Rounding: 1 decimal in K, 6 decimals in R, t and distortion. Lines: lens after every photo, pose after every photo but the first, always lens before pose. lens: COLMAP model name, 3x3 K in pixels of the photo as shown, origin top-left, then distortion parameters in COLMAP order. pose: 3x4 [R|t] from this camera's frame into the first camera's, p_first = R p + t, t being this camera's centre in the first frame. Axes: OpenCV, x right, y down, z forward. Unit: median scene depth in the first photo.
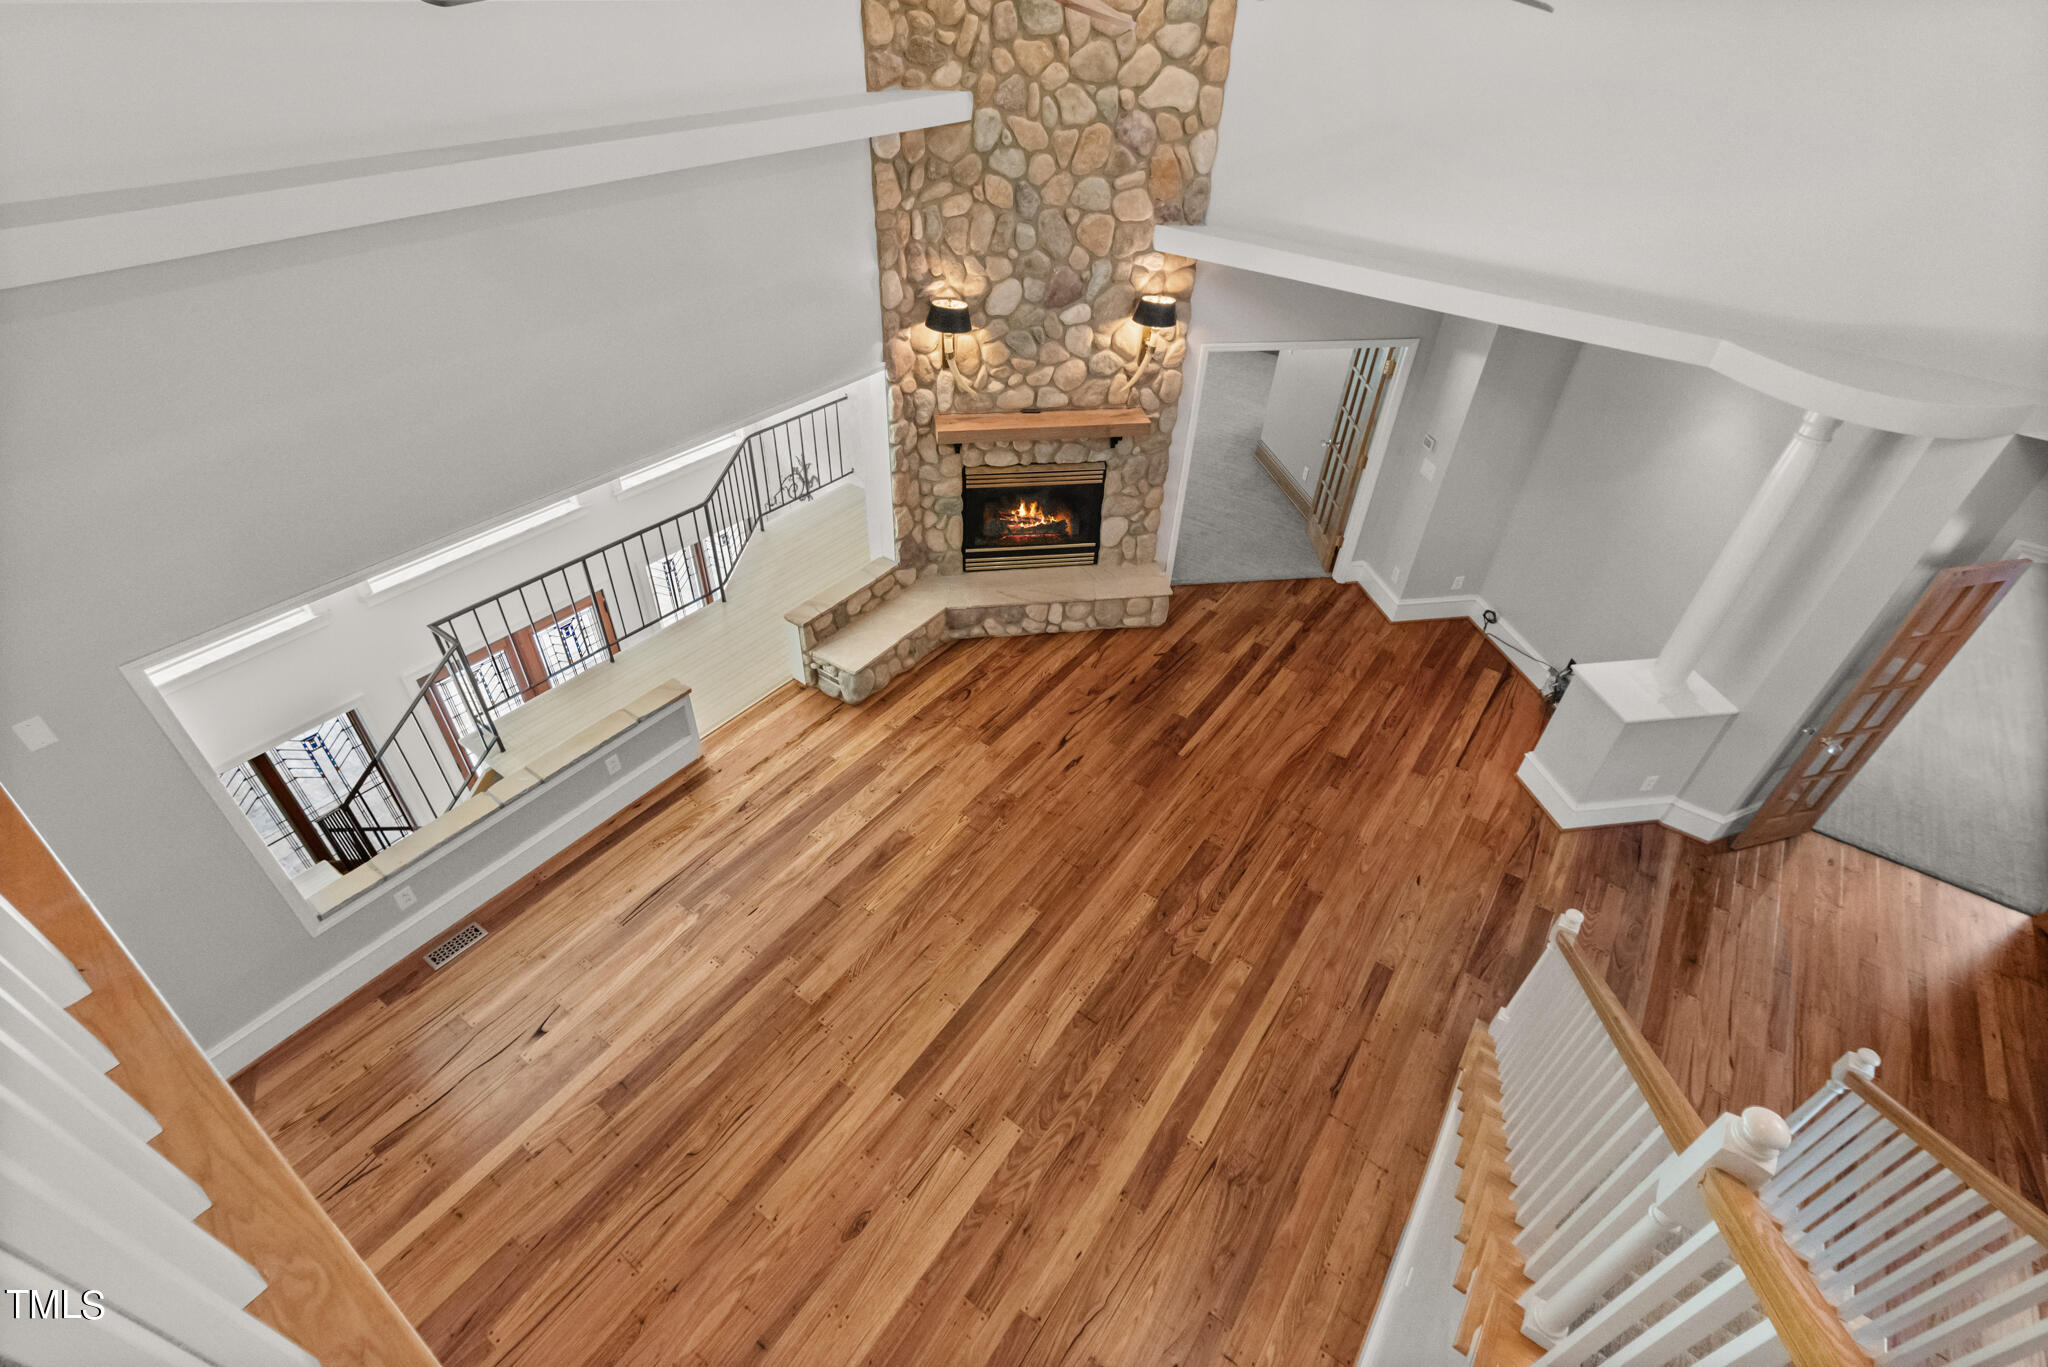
lens RADIAL K [[936.2, 0, 1007.3], [0, 936.2, 658.0], [0, 0, 1]] dist [0.030238, -0.015261]
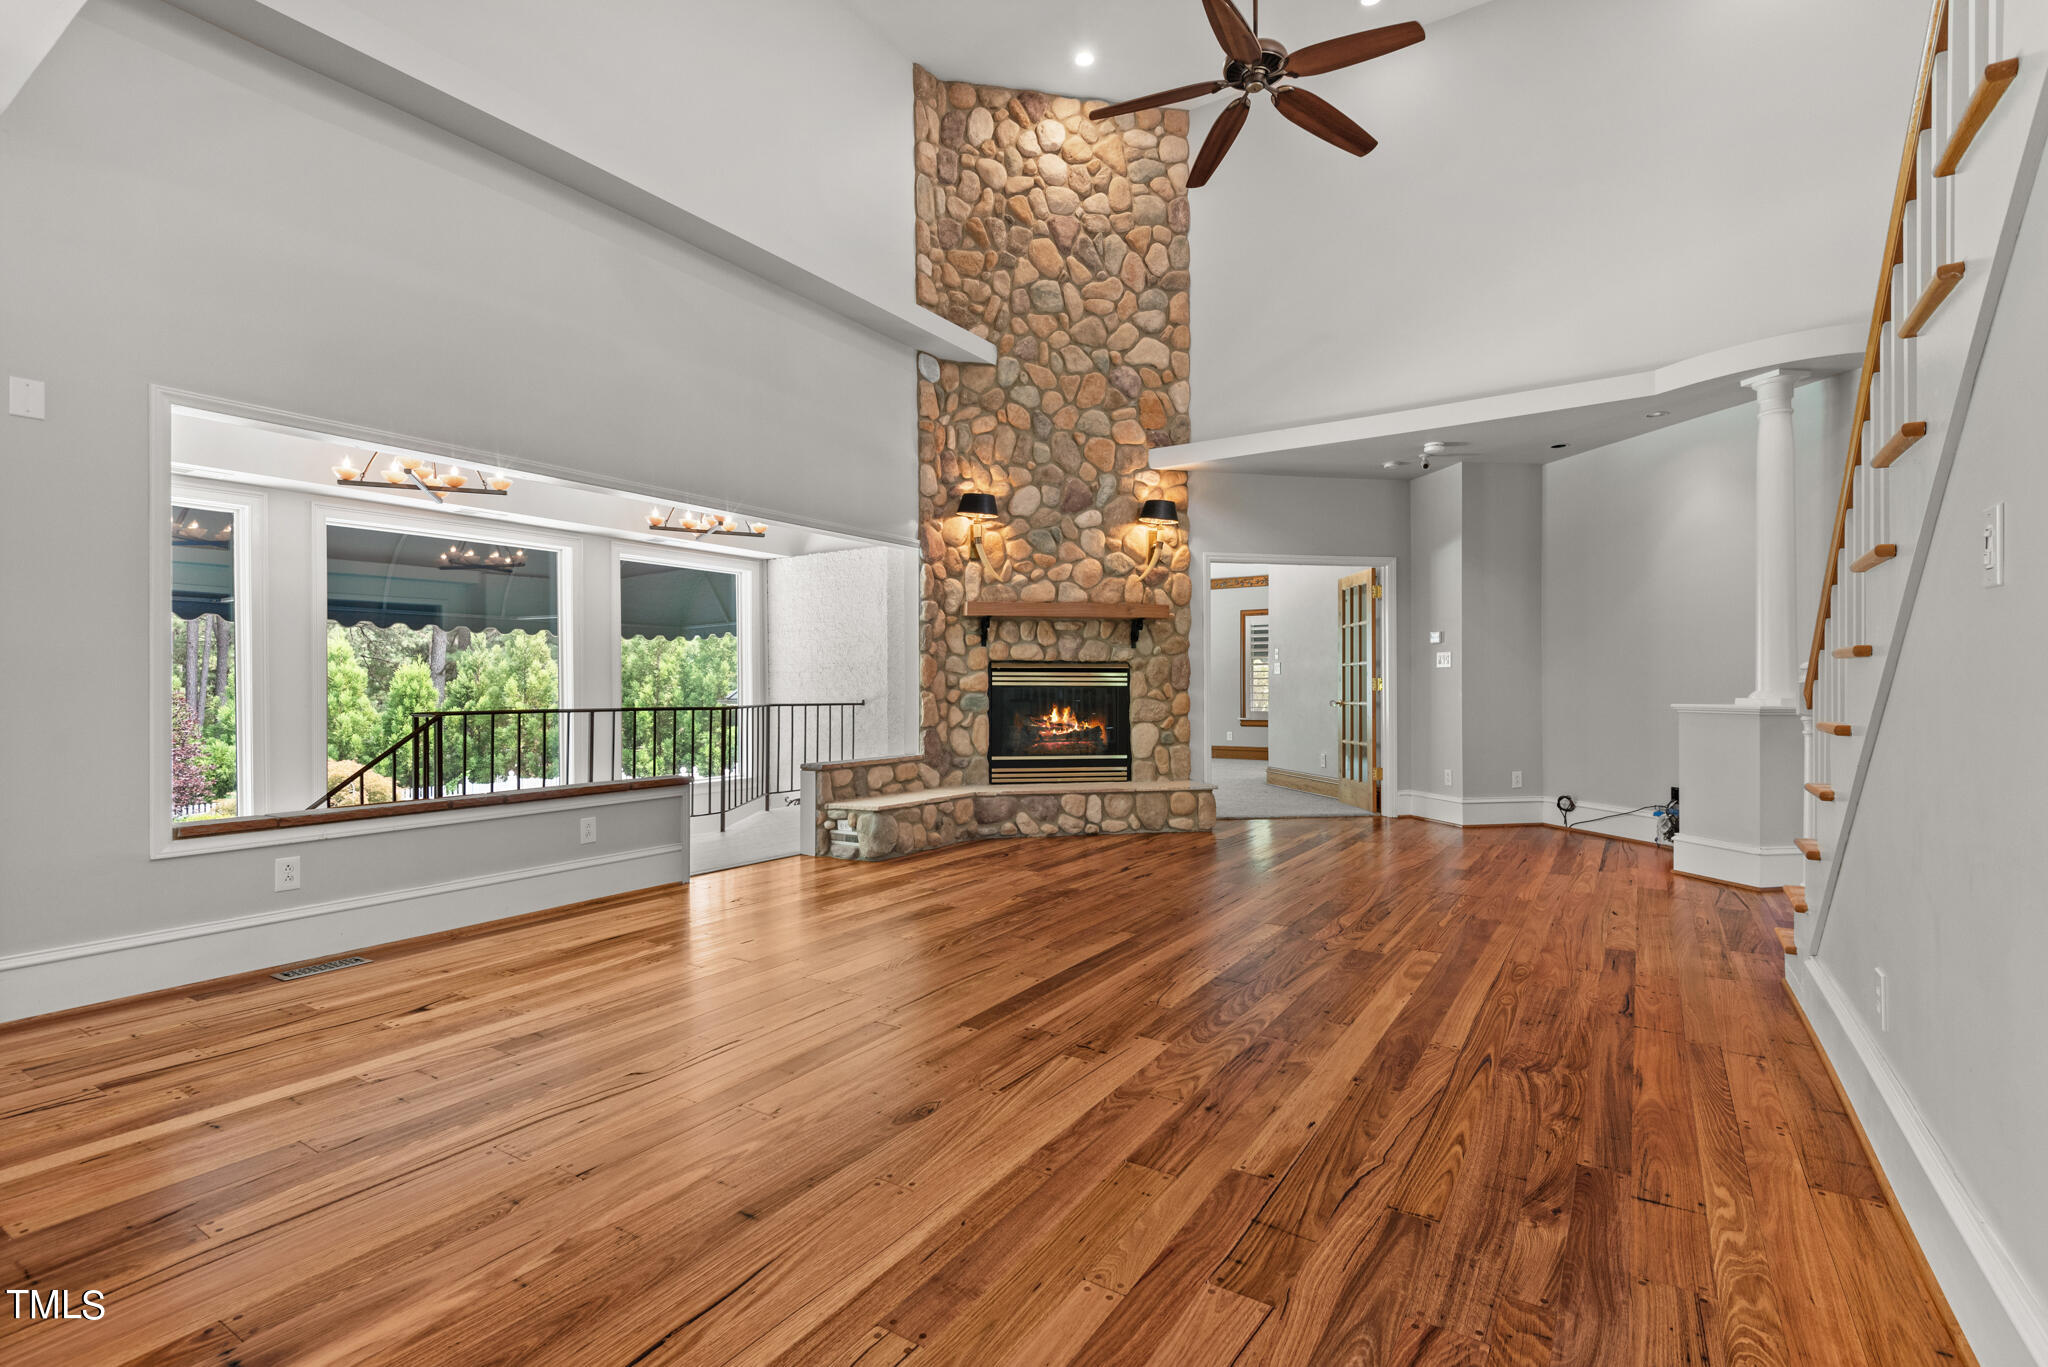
lens RADIAL K [[936.2, 0, 1005.0], [0, 936.2, 669.9], [0, 0, 1]] dist [0.030238, -0.015261]
pose [[0.998841, -0.028298, 0.038933, -0.080277], [0.046411, 0.780535, -0.623386, 0.498552], [-0.012748, 0.624471, 0.780944, 0.253301]]
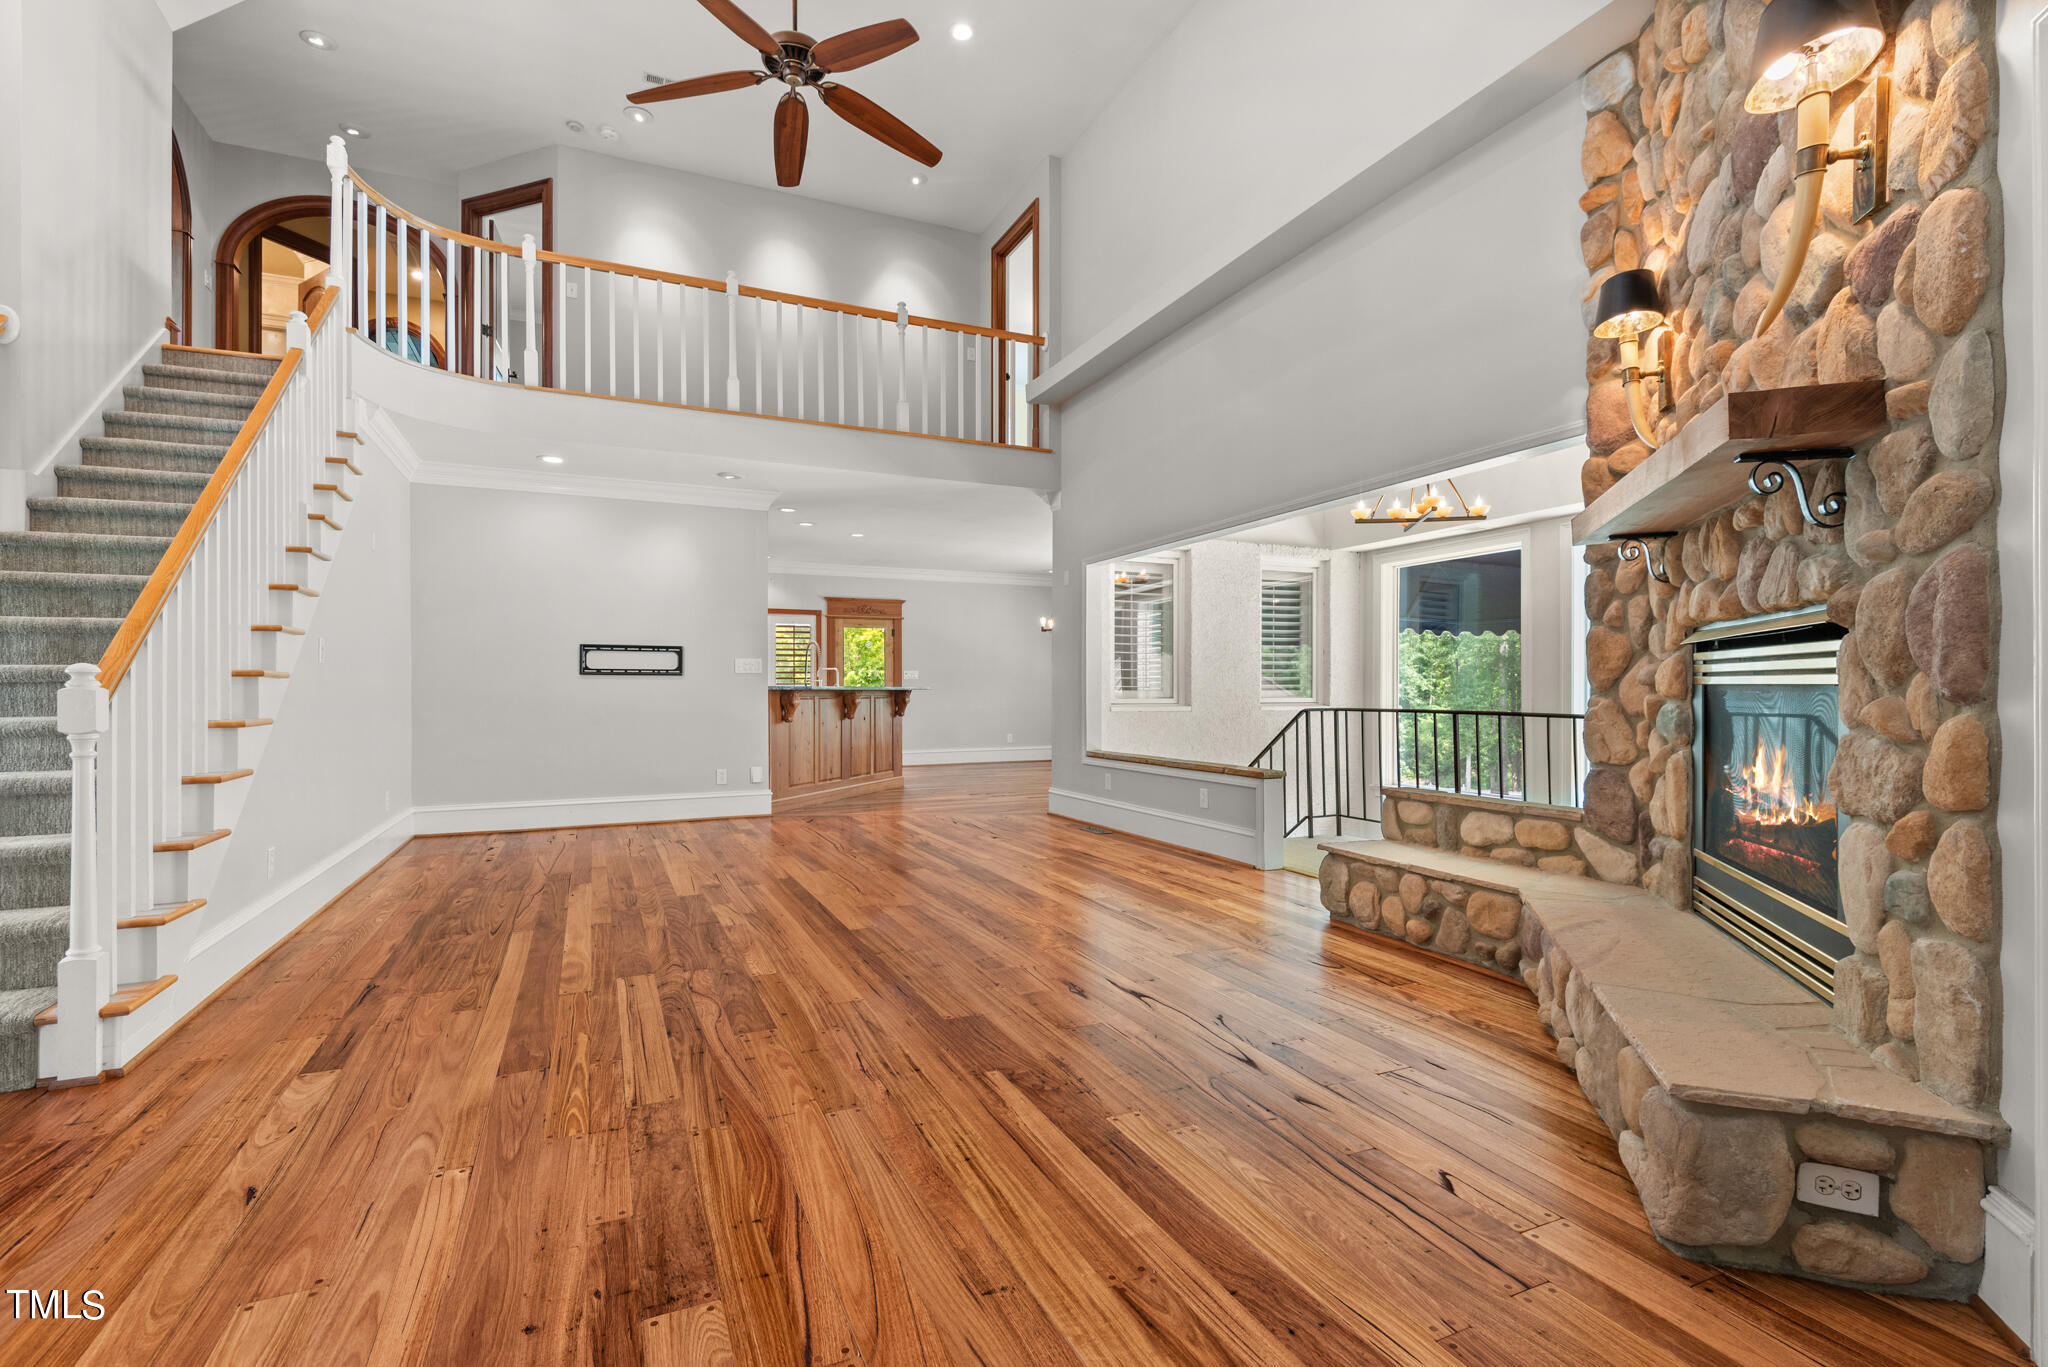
lens RADIAL K [[936.2, 0, 1034.6], [0, 936.2, 684.9], [0, 0, 1]] dist [0.030238, -0.015261]
pose [[-0.481893, -0.032209, -0.875638, 0.564927], [-0.542974, 0.795308, 0.269563, -0.156030], [0.687720, 0.605349, -0.400742, 1.133578]]
